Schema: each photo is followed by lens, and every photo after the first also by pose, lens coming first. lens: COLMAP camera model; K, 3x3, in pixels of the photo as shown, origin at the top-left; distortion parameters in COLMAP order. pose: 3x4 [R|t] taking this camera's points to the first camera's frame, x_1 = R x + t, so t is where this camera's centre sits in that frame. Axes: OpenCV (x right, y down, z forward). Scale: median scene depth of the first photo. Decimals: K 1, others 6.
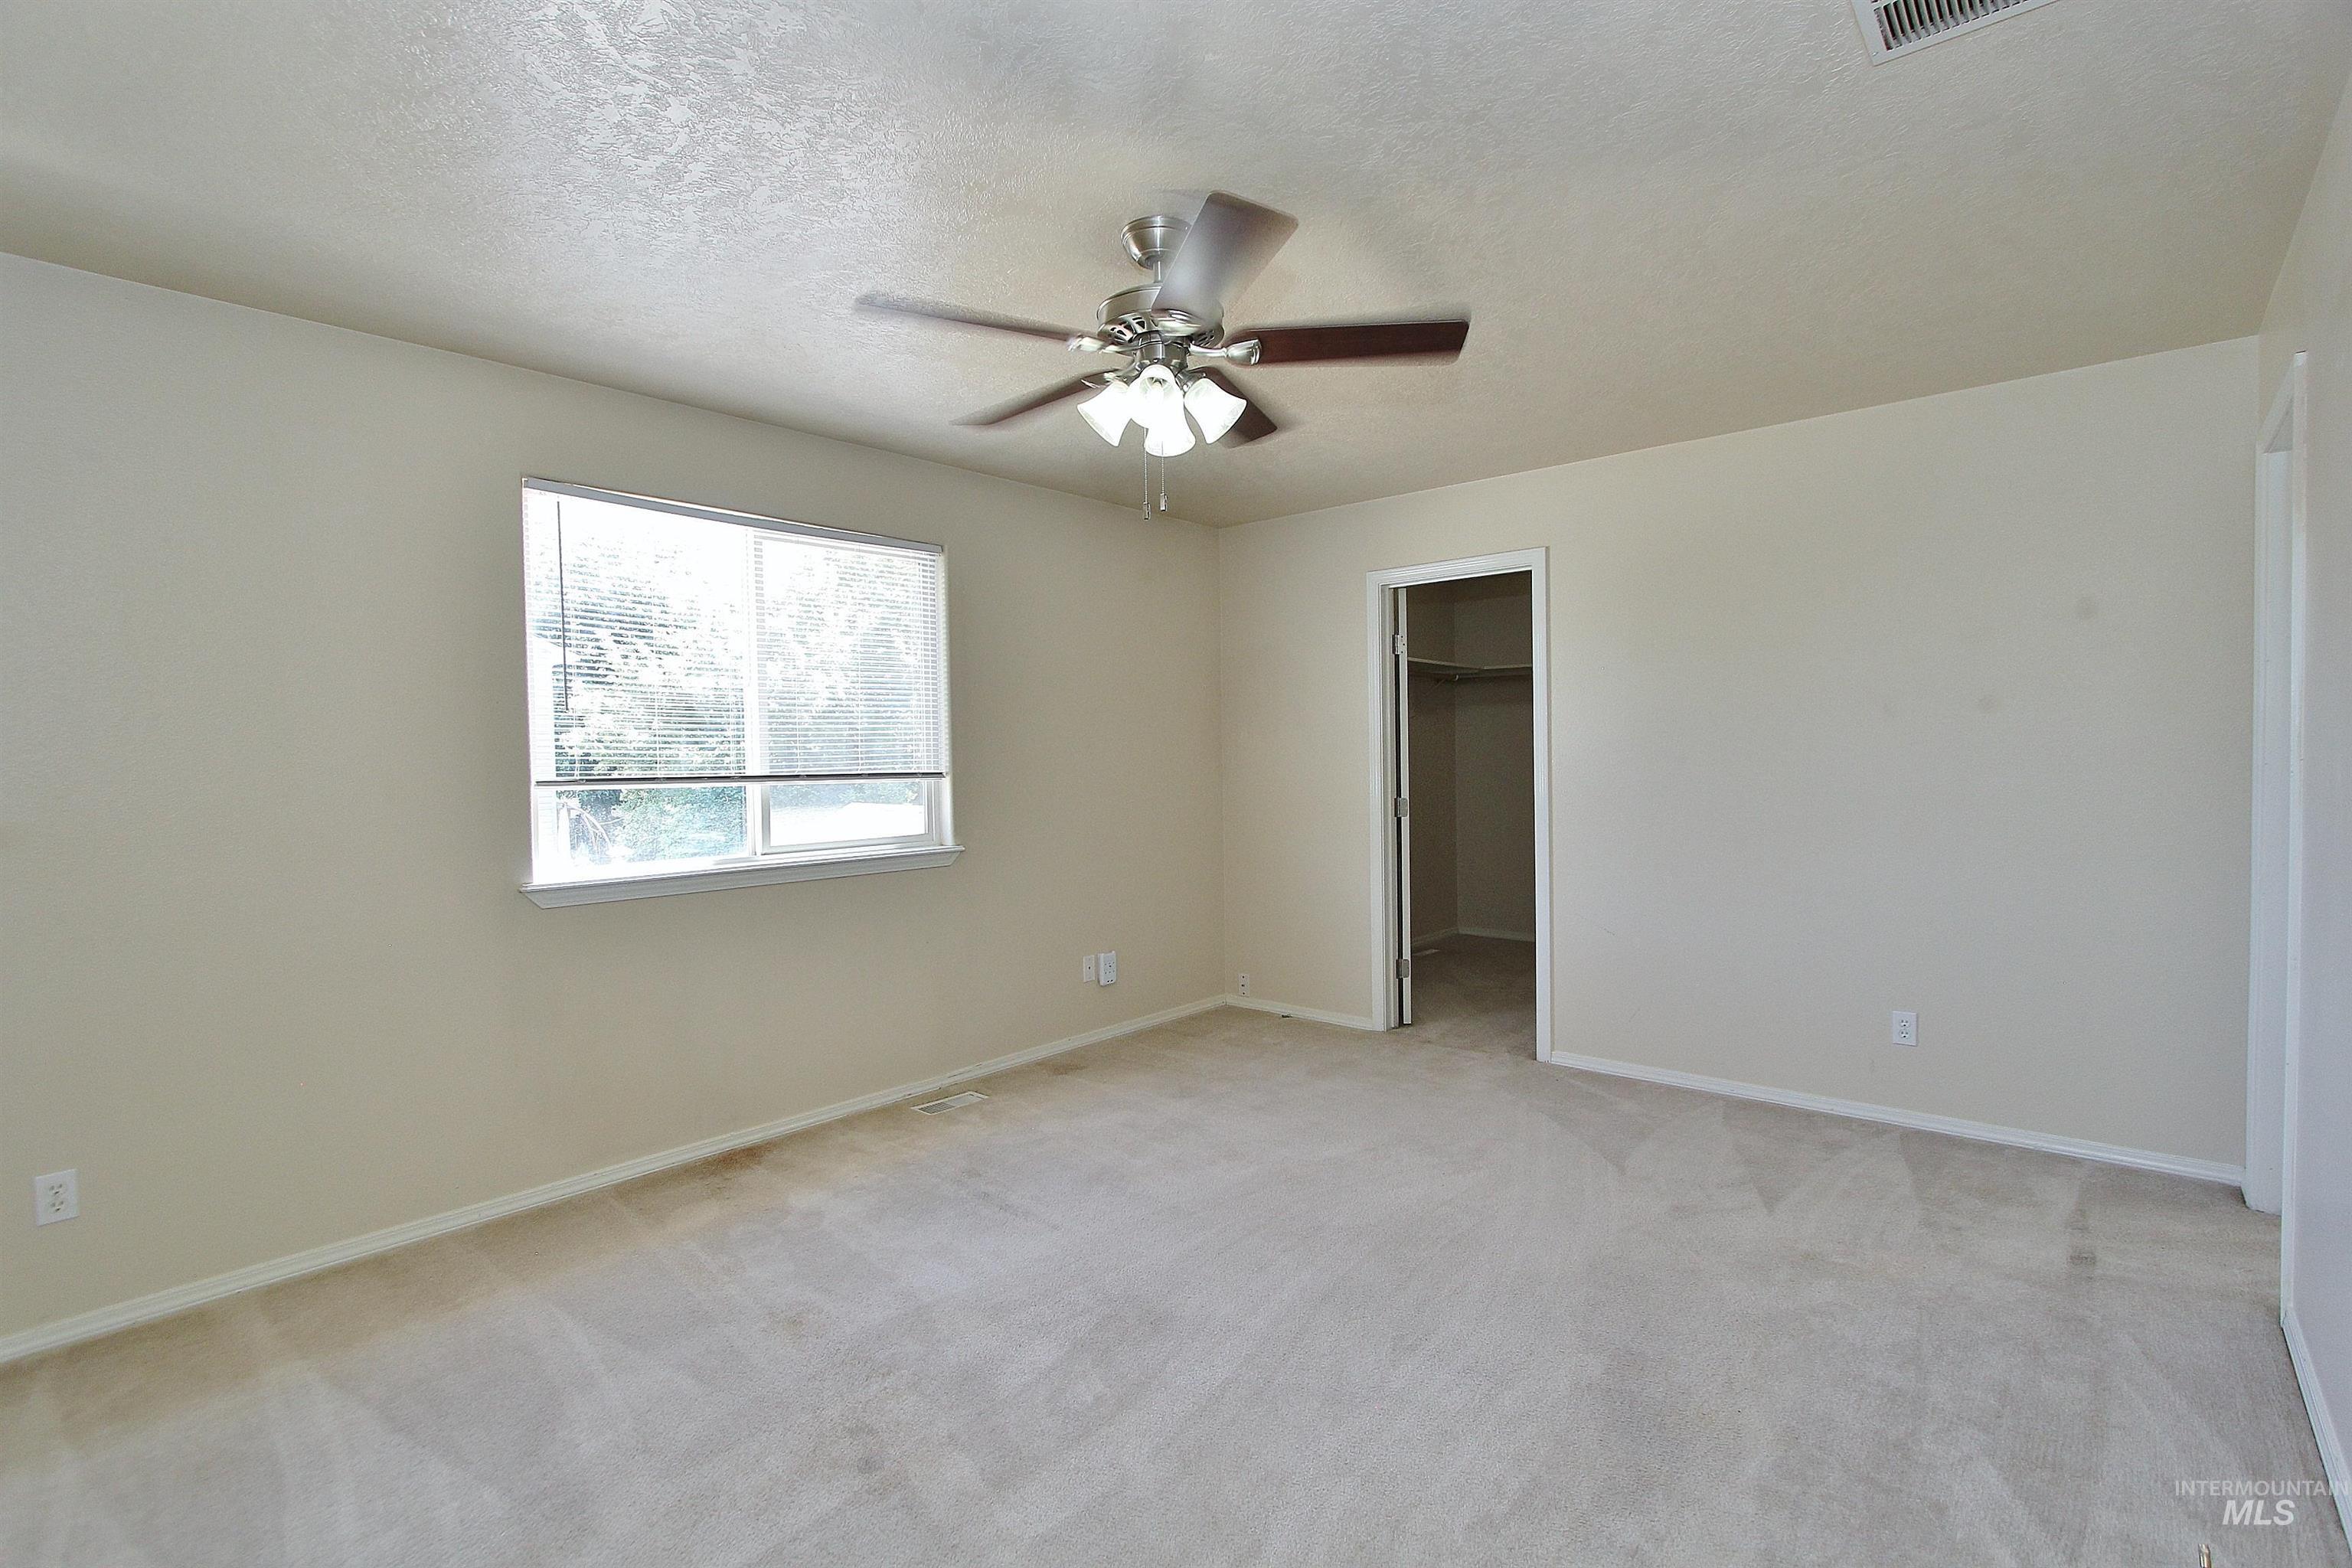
lens RADIAL K [[1089.3, 0, 1167.2], [0, 1089.3, 784.8], [0, 0, 1]] dist [-0.016107, 0.001997]
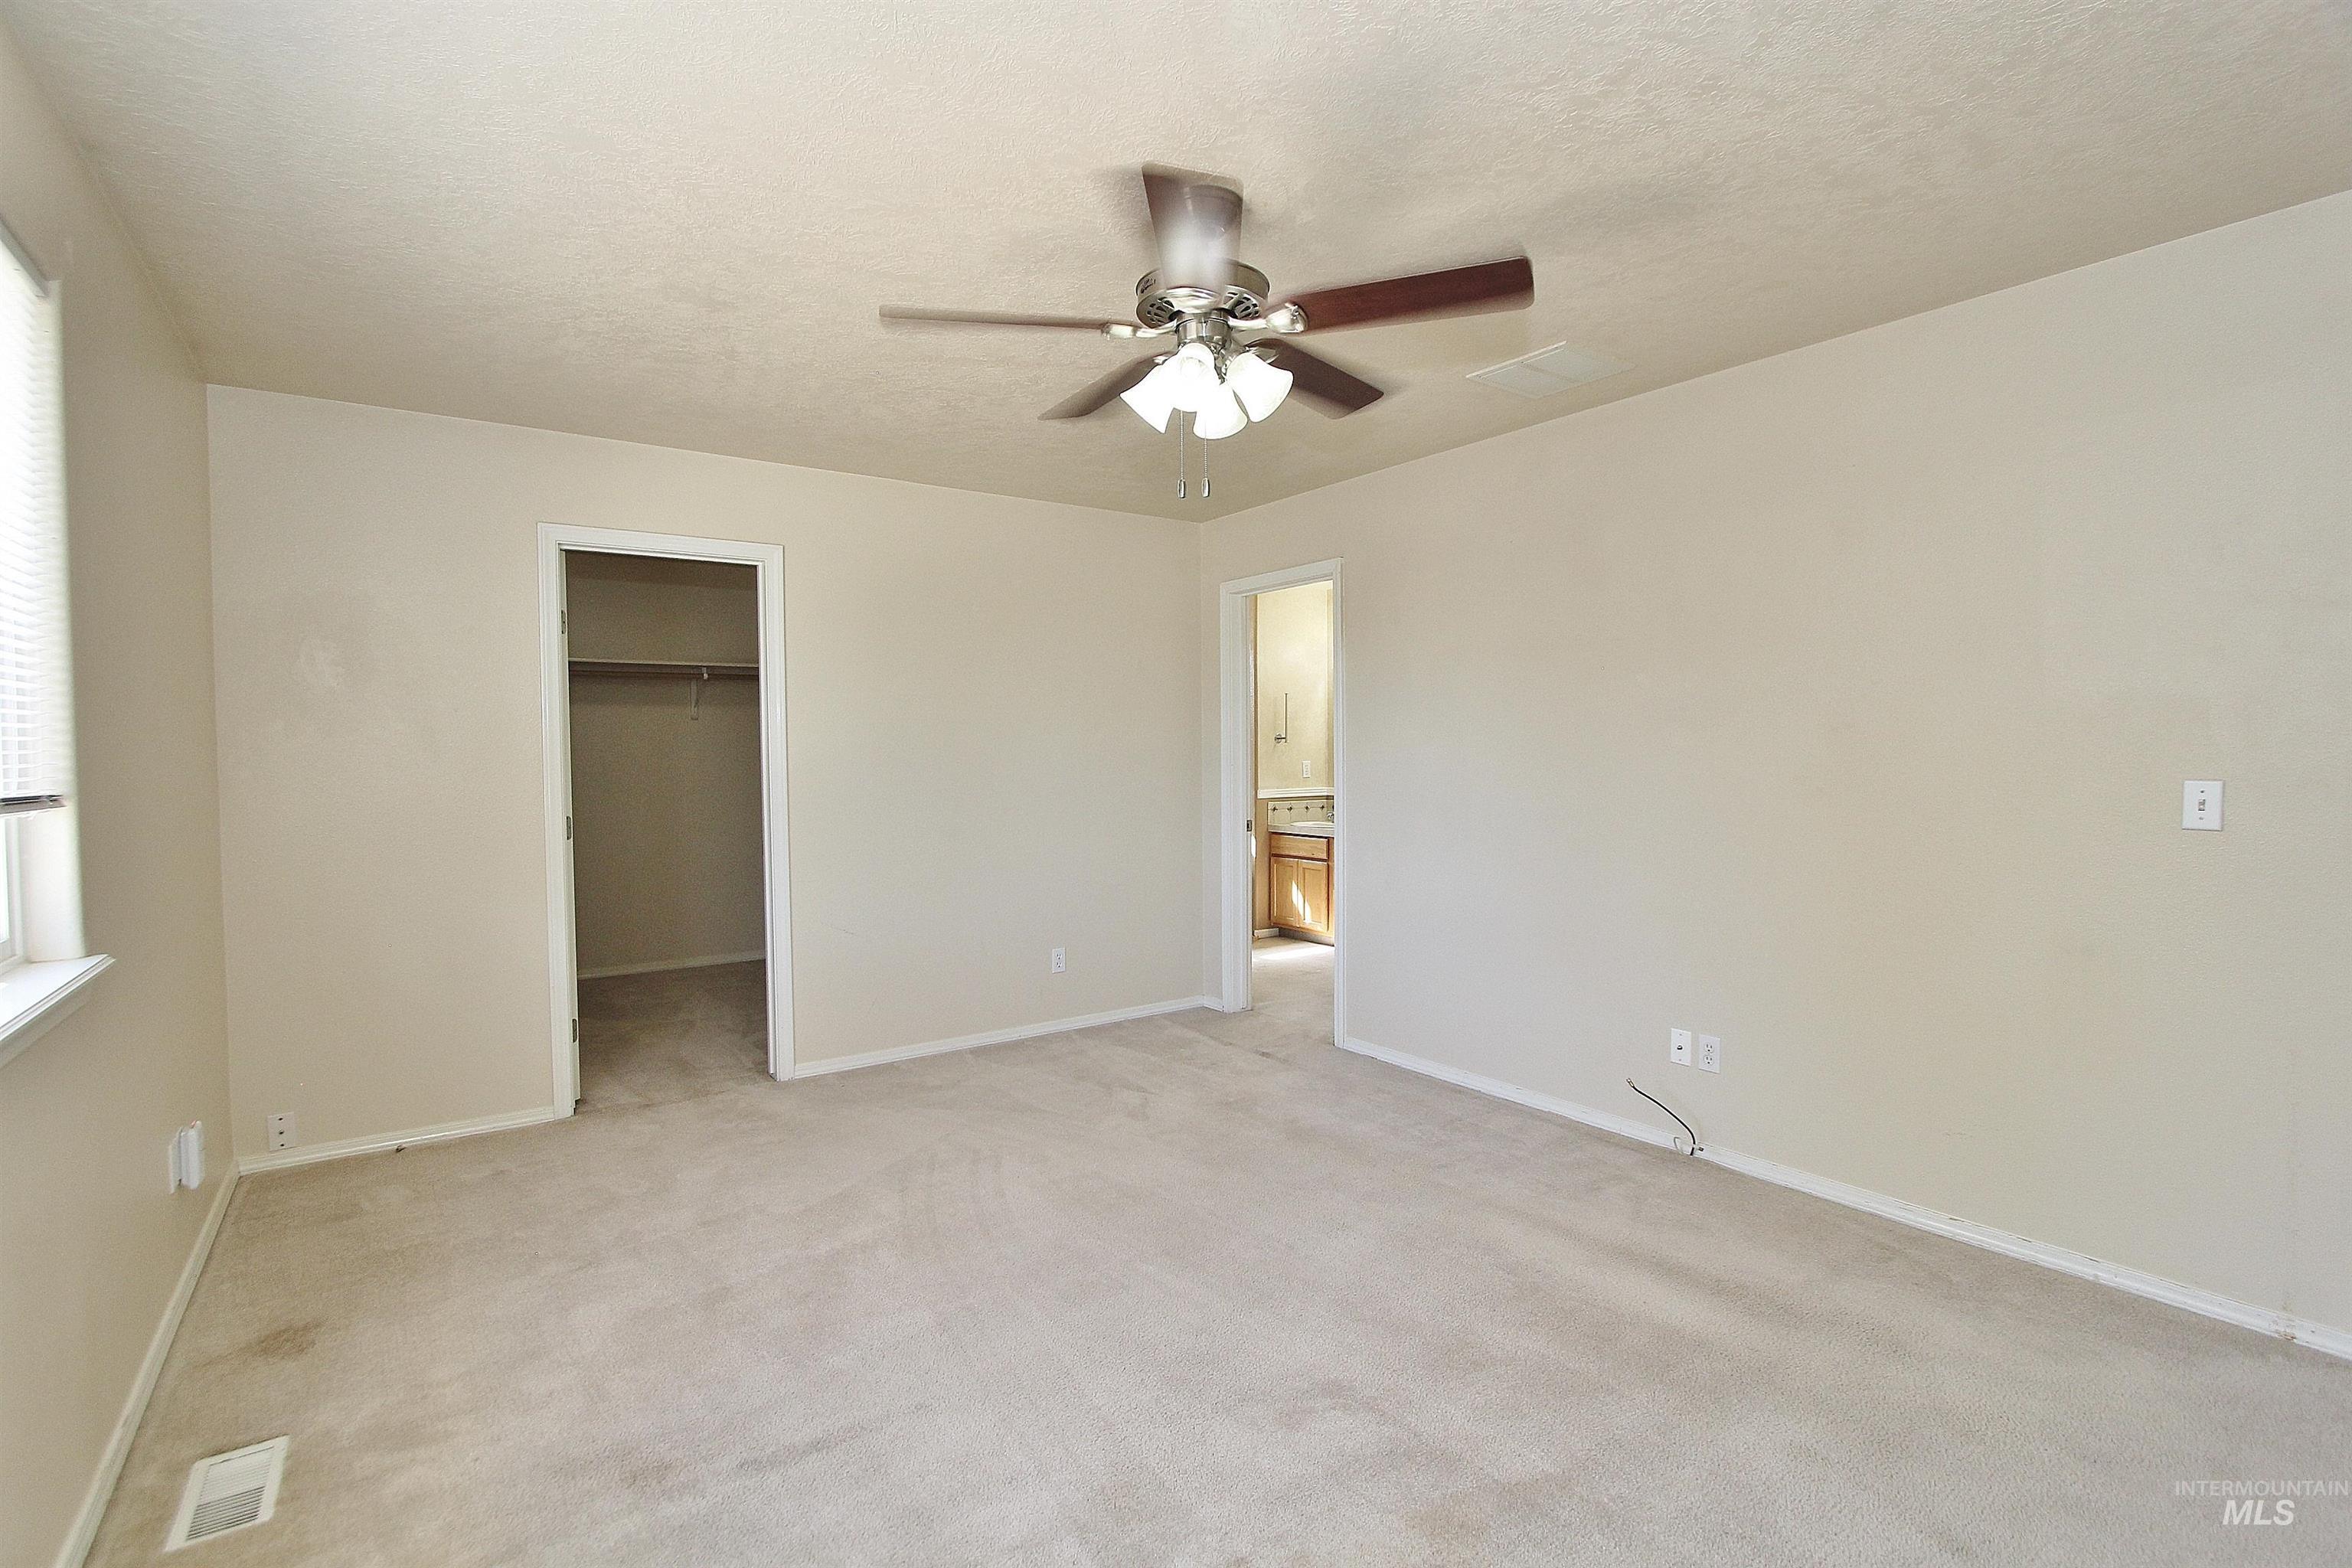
lens RADIAL K [[1089.3, 0, 1174.0], [0, 1089.3, 787.7], [0, 0, 1]] dist [-0.016107, 0.001997]
pose [[0.212604, -0.019298, 0.976948, -0.522192], [0.029182, 0.999484, 0.013392, -0.006945], [-0.976702, 0.025662, 0.213058, 0.456772]]
